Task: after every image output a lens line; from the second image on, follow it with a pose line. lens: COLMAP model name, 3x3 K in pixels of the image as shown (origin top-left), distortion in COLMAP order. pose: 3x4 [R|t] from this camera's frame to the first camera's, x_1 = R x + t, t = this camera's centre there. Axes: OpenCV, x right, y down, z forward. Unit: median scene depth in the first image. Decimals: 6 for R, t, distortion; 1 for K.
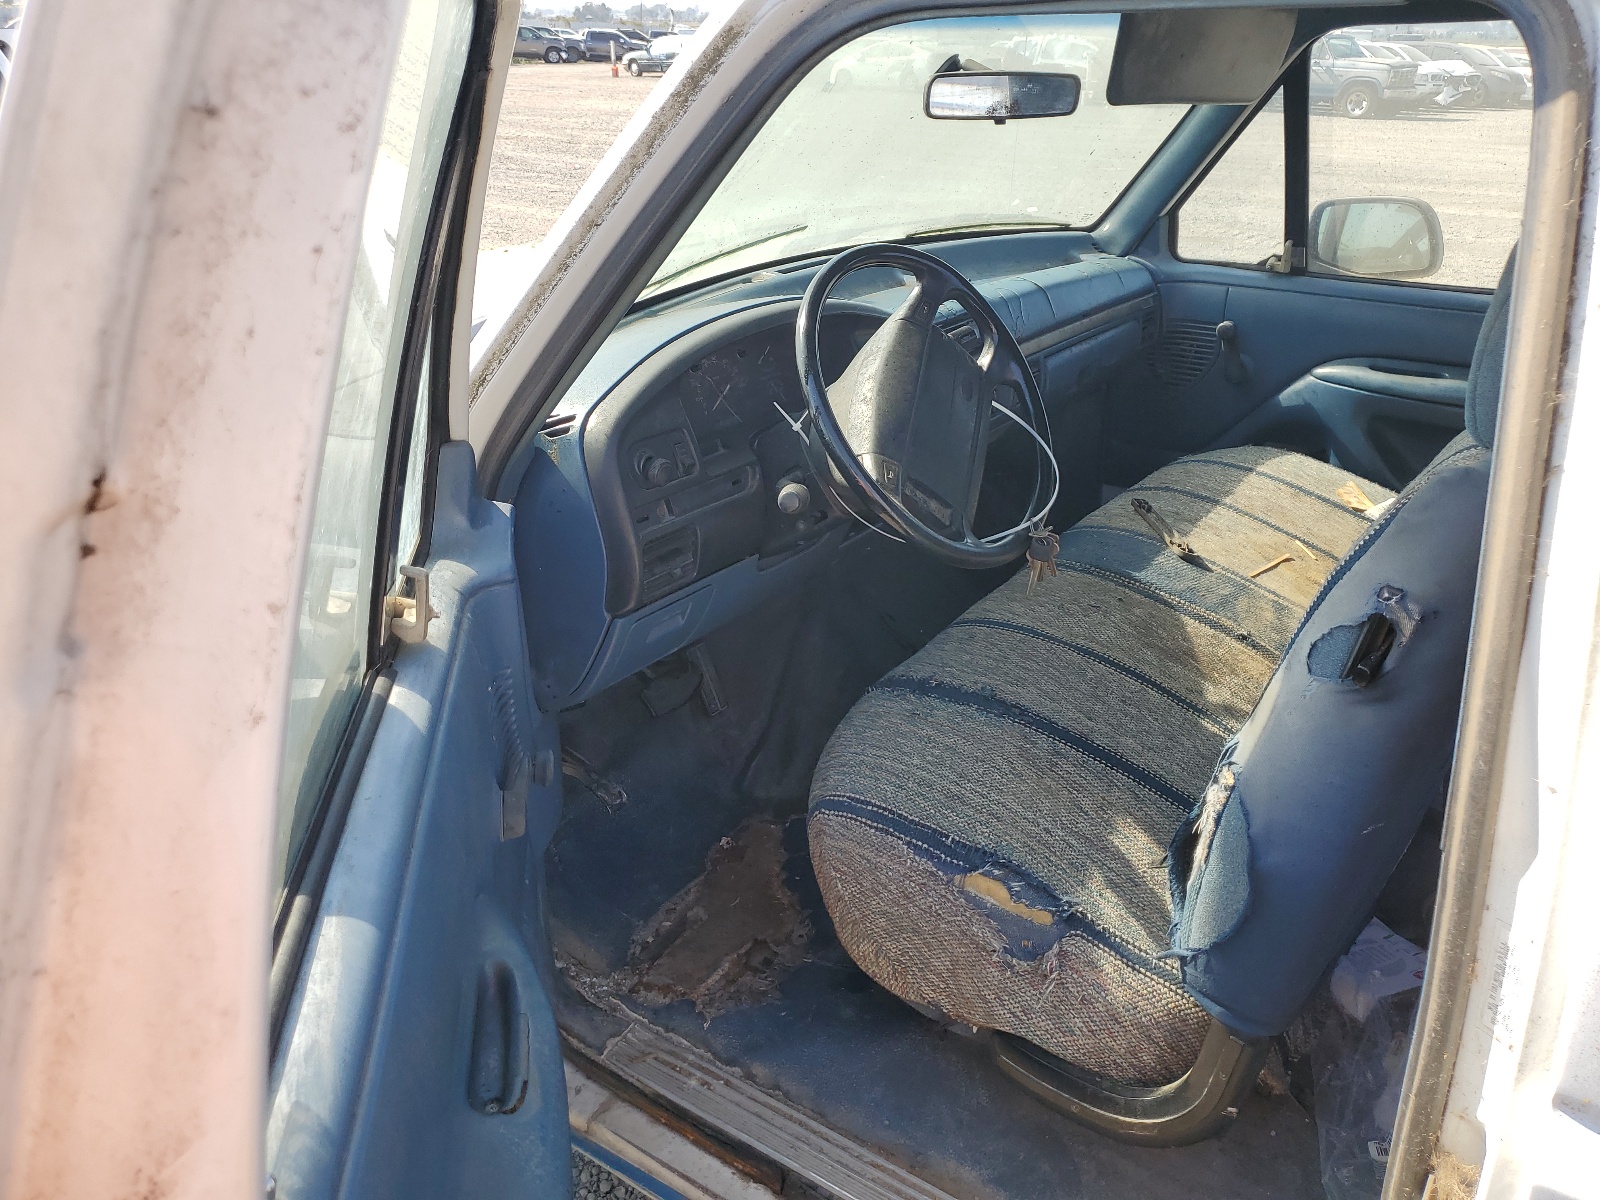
lens RADIAL K [[1219.4, 0, 753.9], [0, 1219.4, 591.0], [0, 0, 1]] dist [0.099473, -0.331915]
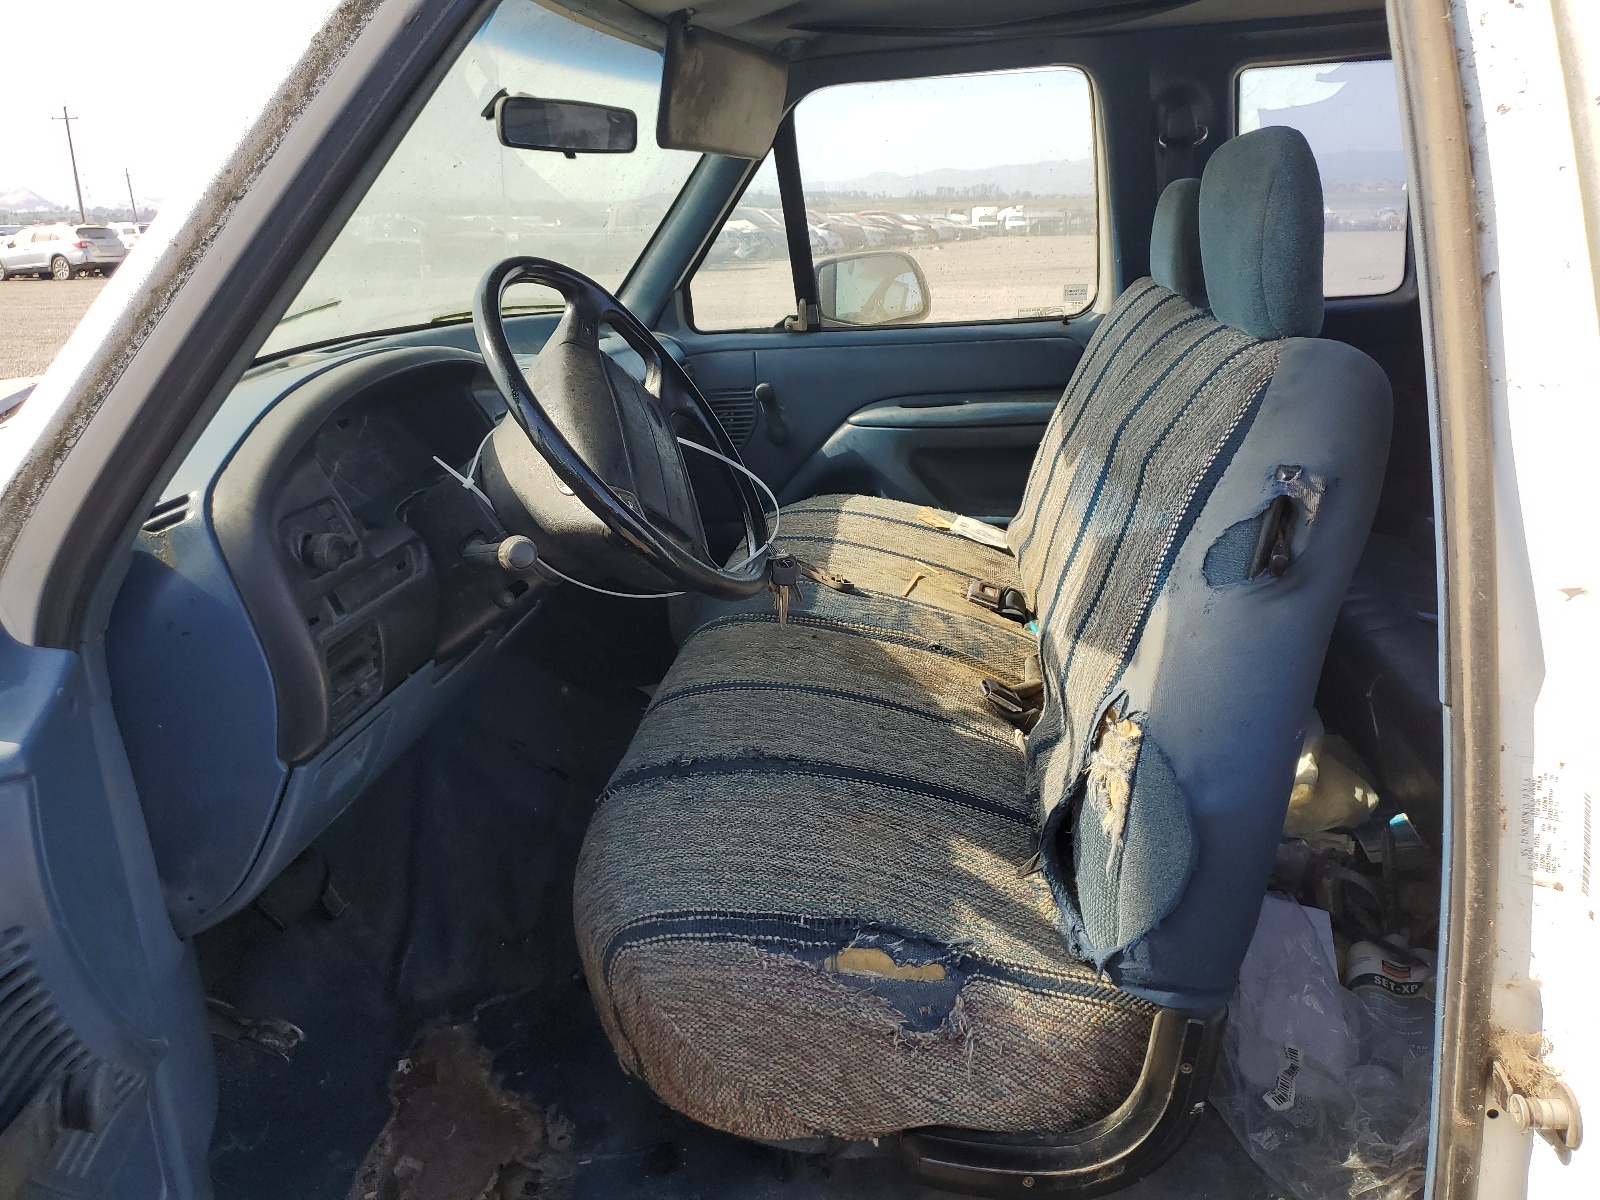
lens RADIAL K [[1219.4, 0, 753.9], [0, 1219.4, 591.0], [0, 0, 1]] dist [0.099473, -0.331915]
pose [[0.862993, -0.172348, 0.474909, -0.210521], [0.239923, 0.967061, -0.085029, 0.049345], [-0.444612, 0.187321, 0.875918, 0.243738]]
